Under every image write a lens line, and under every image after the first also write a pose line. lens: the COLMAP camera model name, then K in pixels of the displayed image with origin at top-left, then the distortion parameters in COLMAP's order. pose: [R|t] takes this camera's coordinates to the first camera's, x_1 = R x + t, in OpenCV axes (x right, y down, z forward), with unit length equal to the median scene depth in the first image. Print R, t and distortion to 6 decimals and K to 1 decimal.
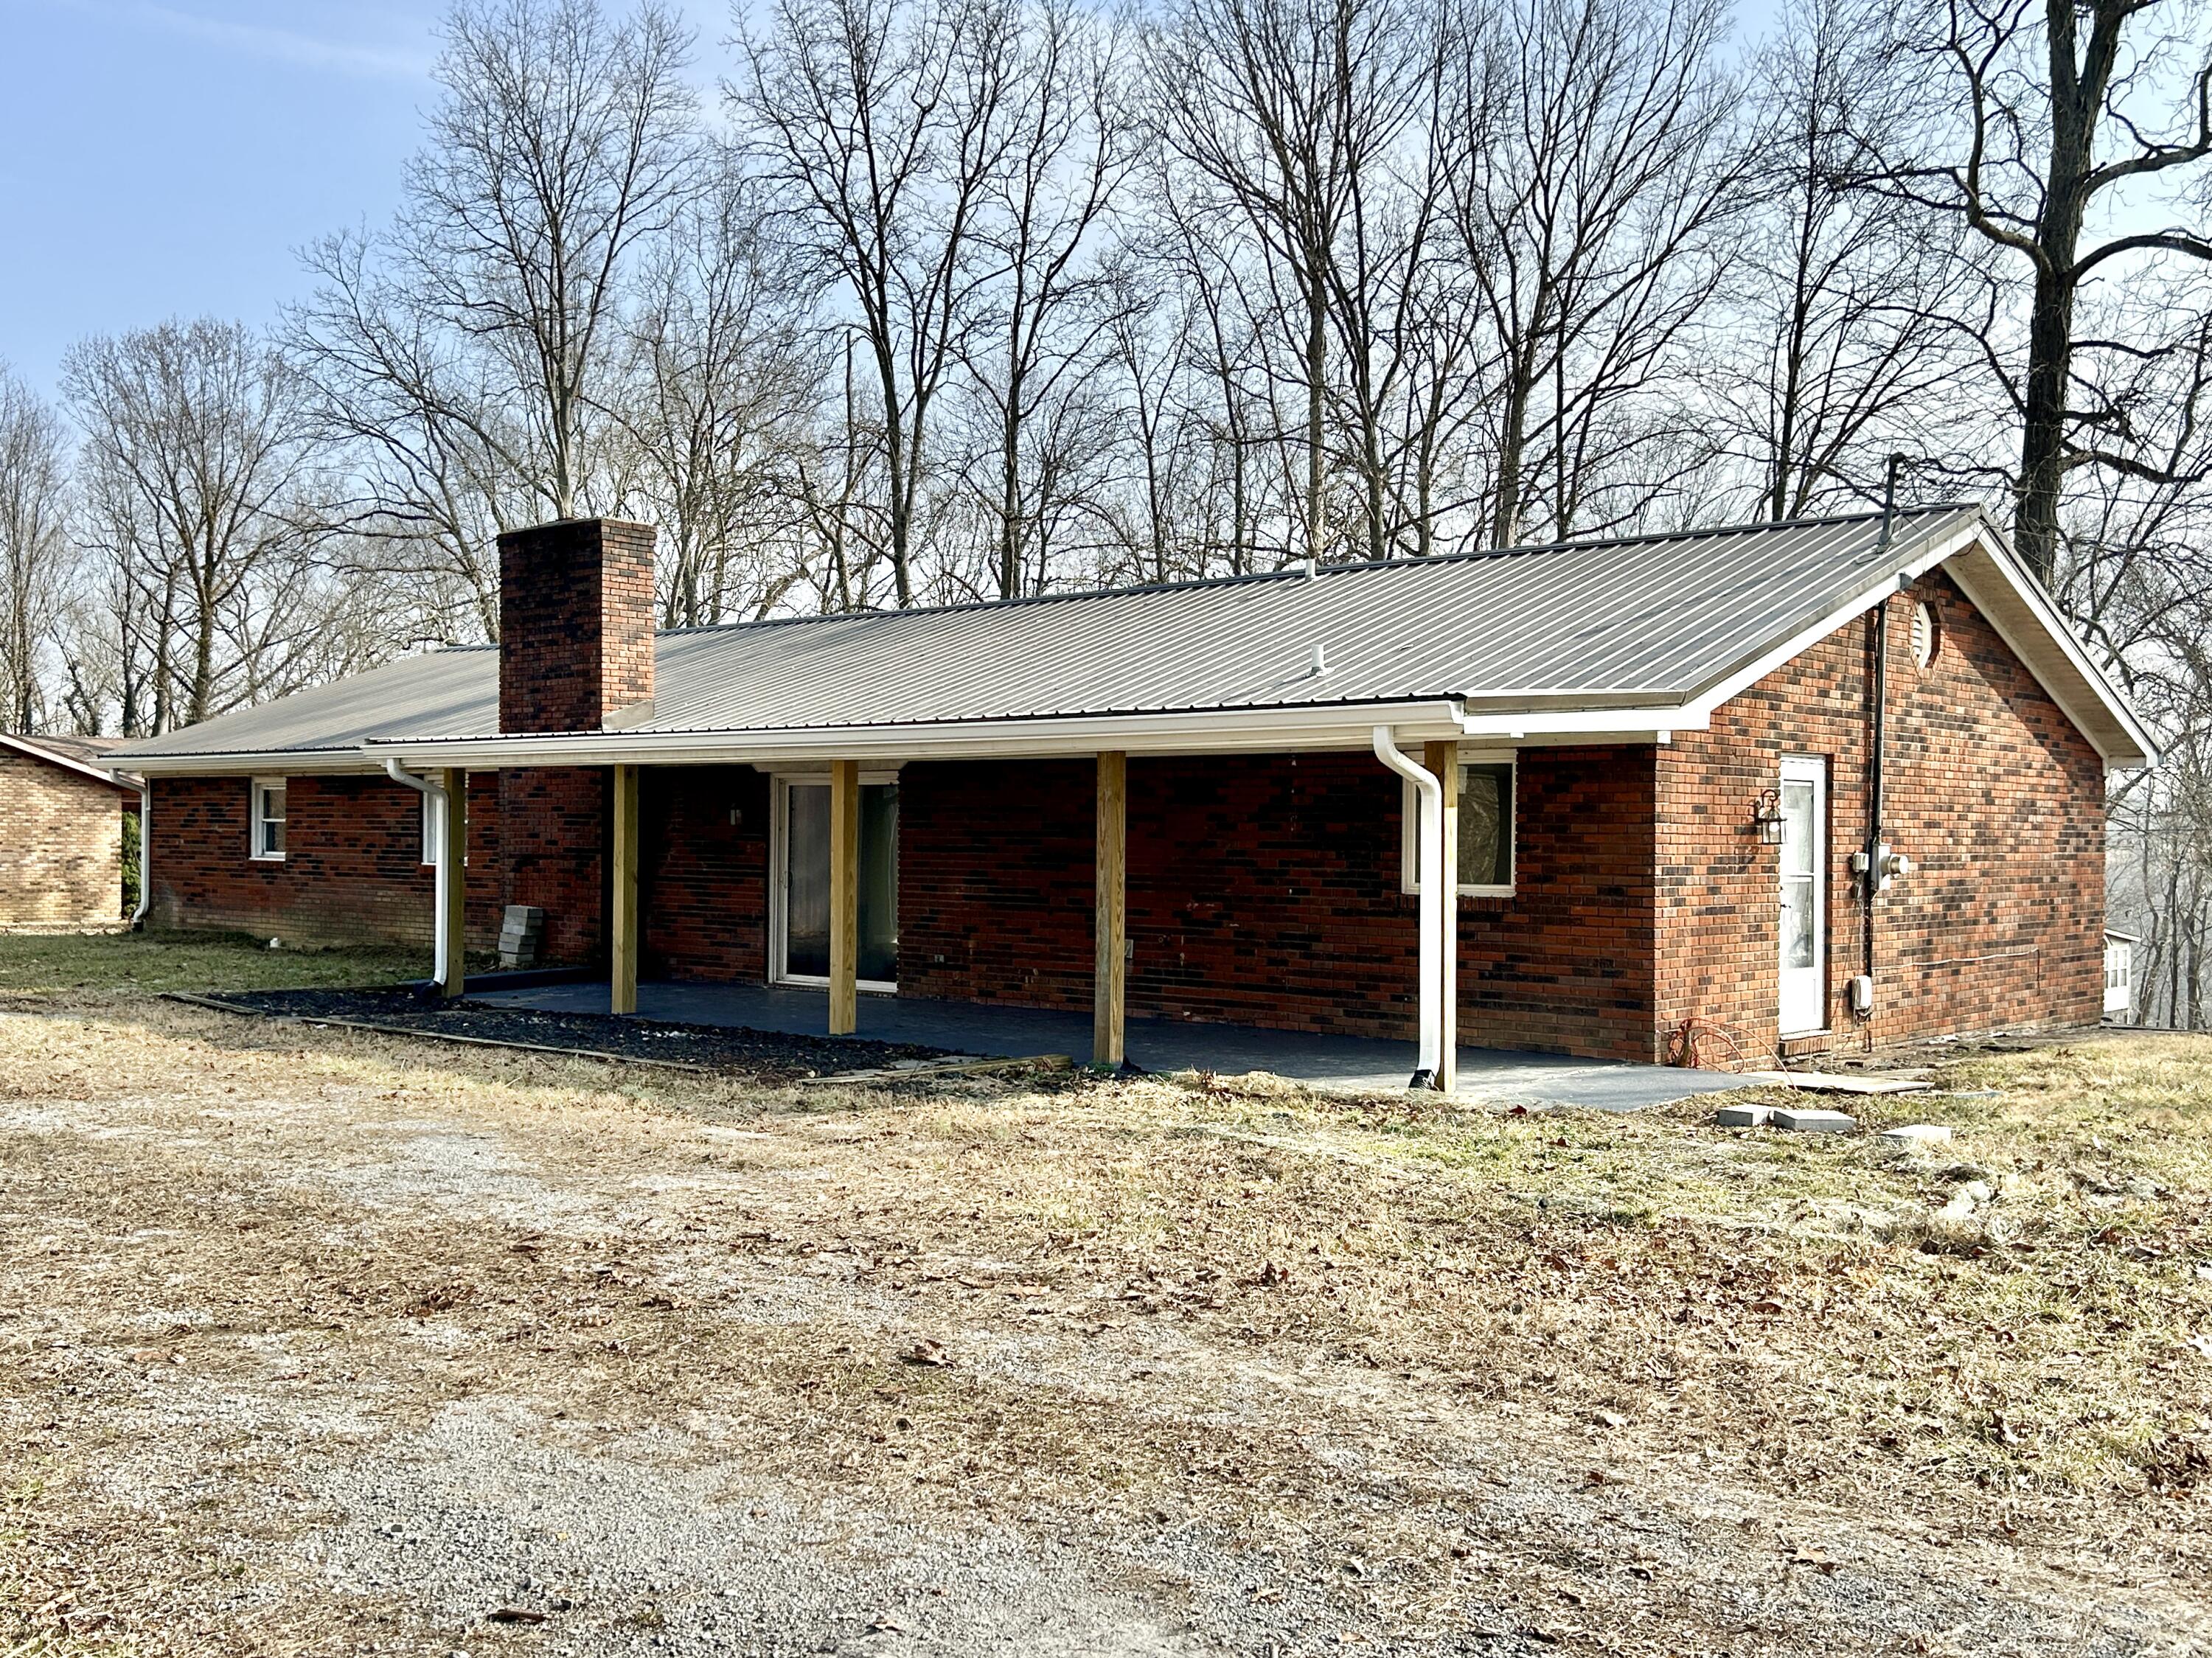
lens RADIAL K [[2165.5, 0, 1104.5], [0, 2165.5, 826.9], [0, 0, 1]] dist [0.015921, 0.000000]
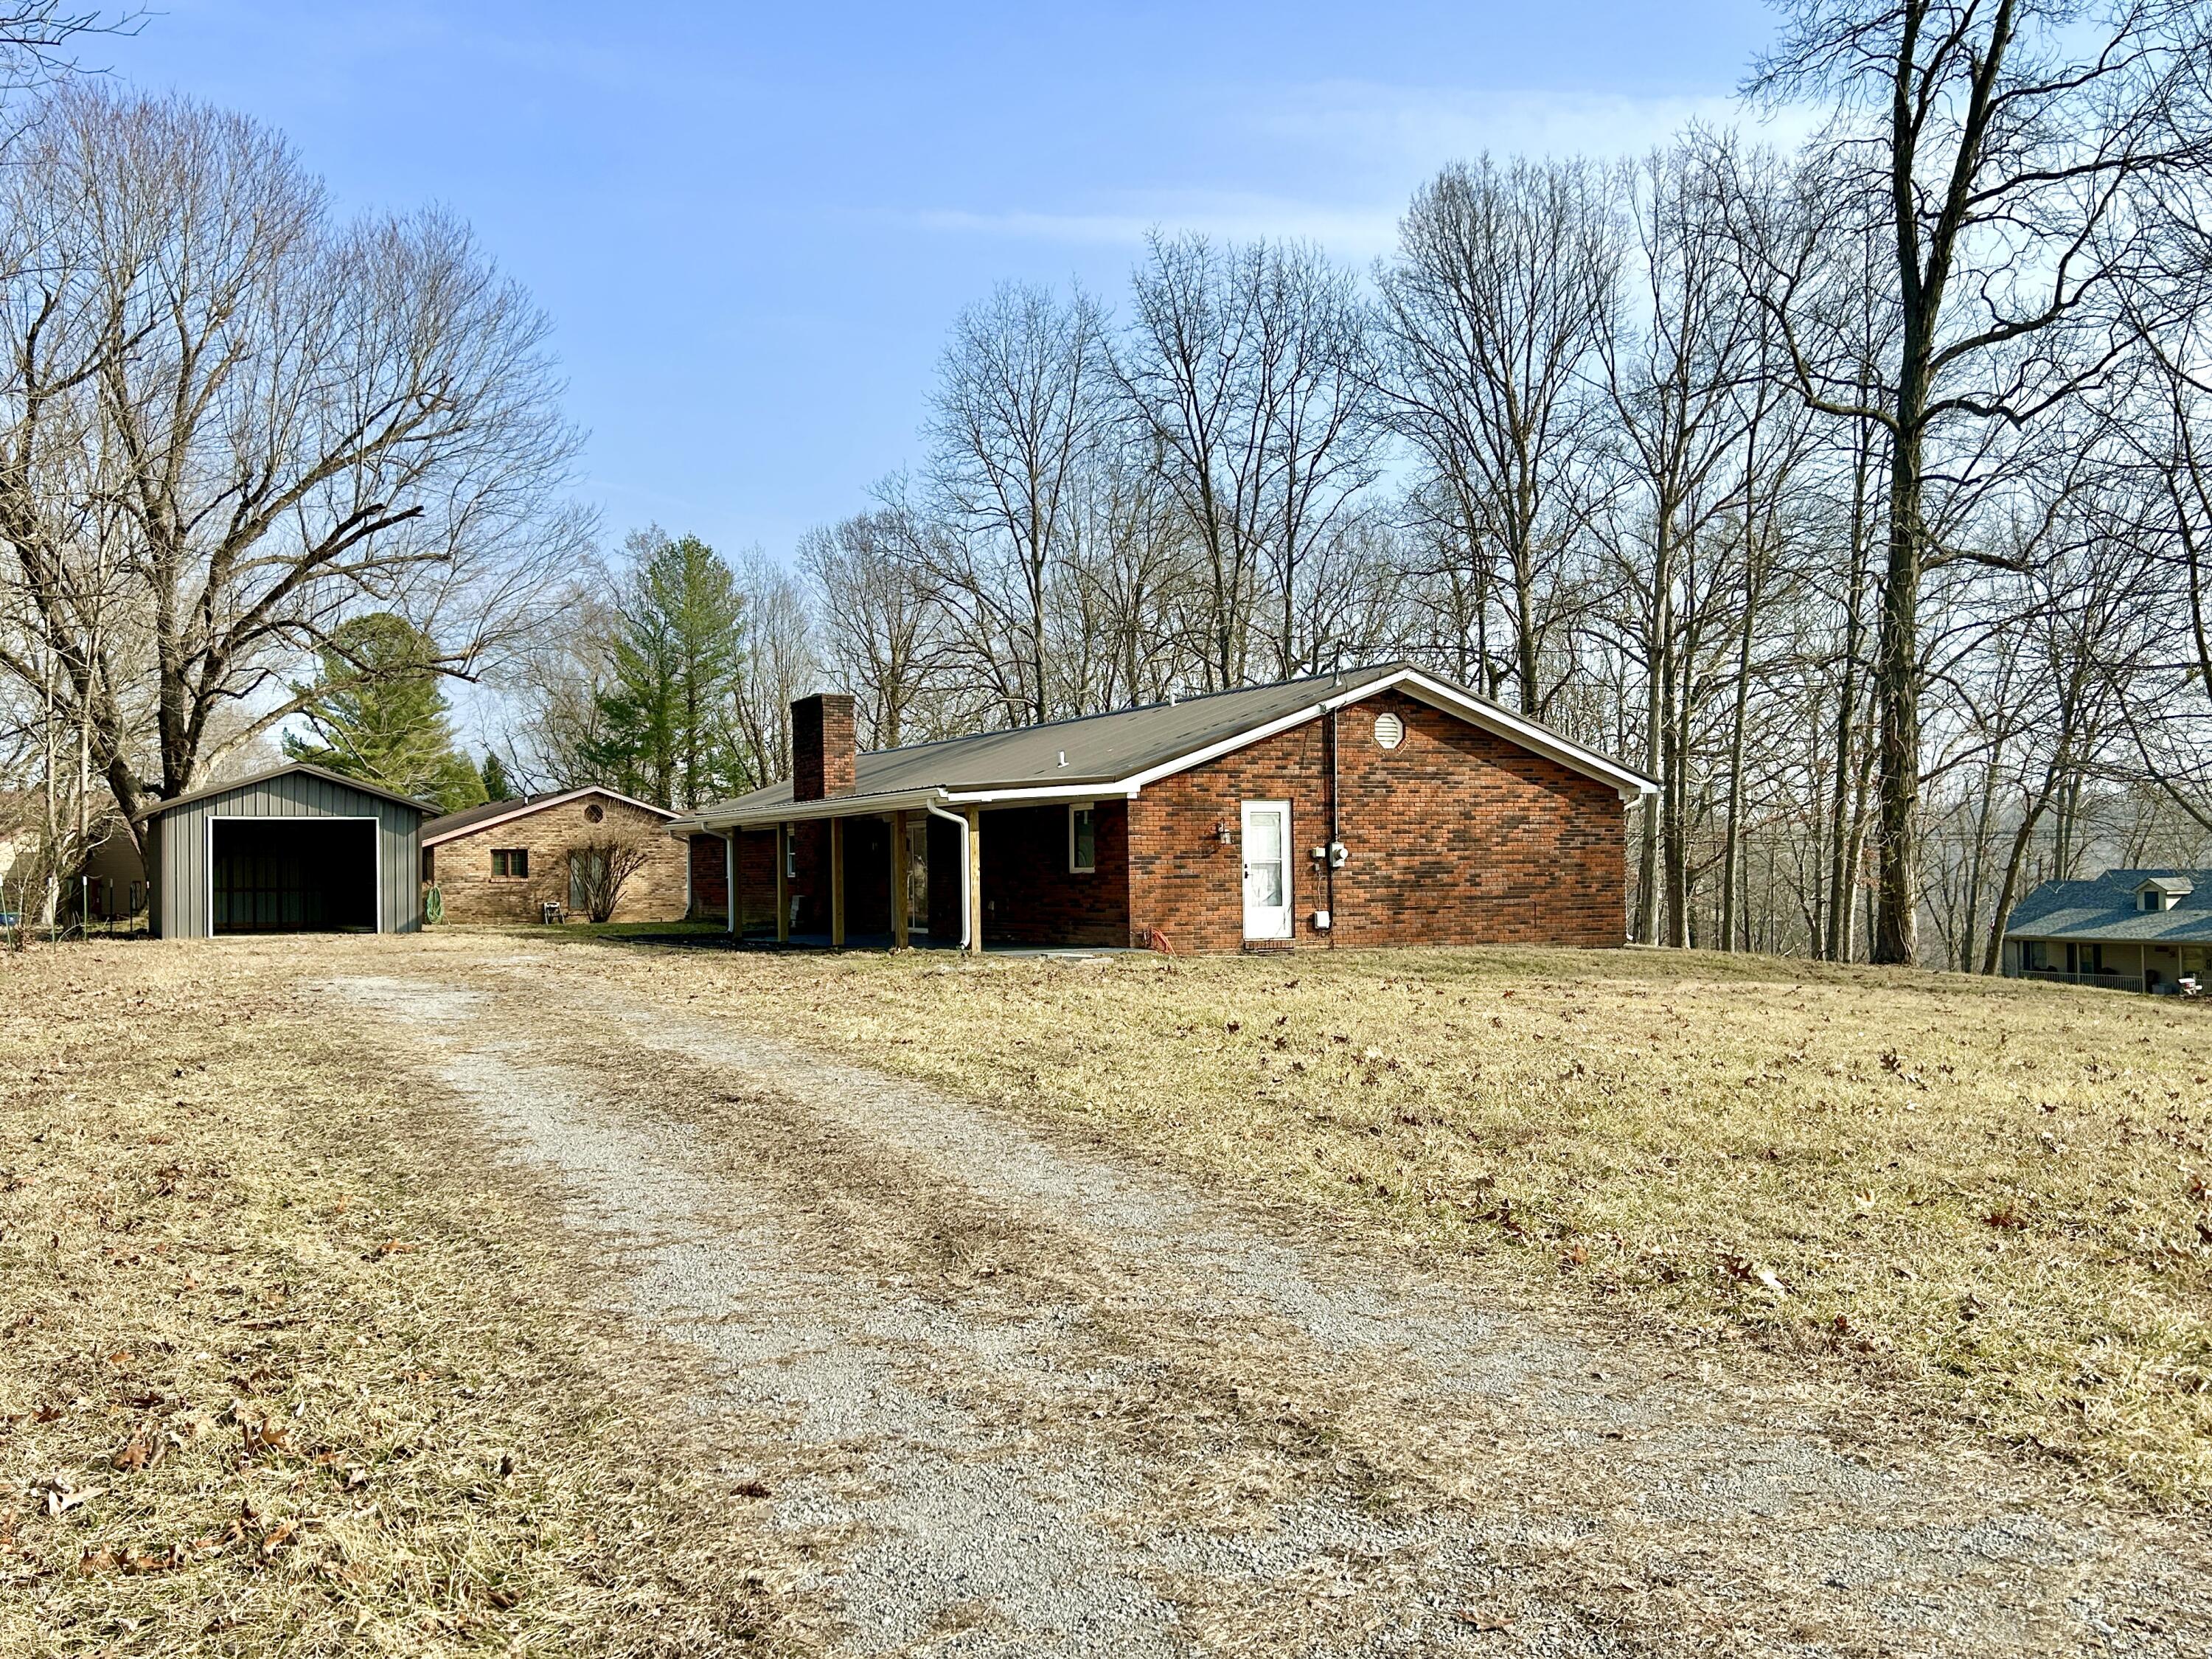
lens RADIAL K [[1934.0, 0, 1109.0], [0, 1934.0, 839.0], [0, 0, 1]] dist [0.012706, 0.001125]
pose [[0.939495, -0.029837, -0.341260, 0.719646], [0.026008, 0.999537, -0.015790, 0.025319], [0.341573, 0.005959, 0.939836, -0.645025]]
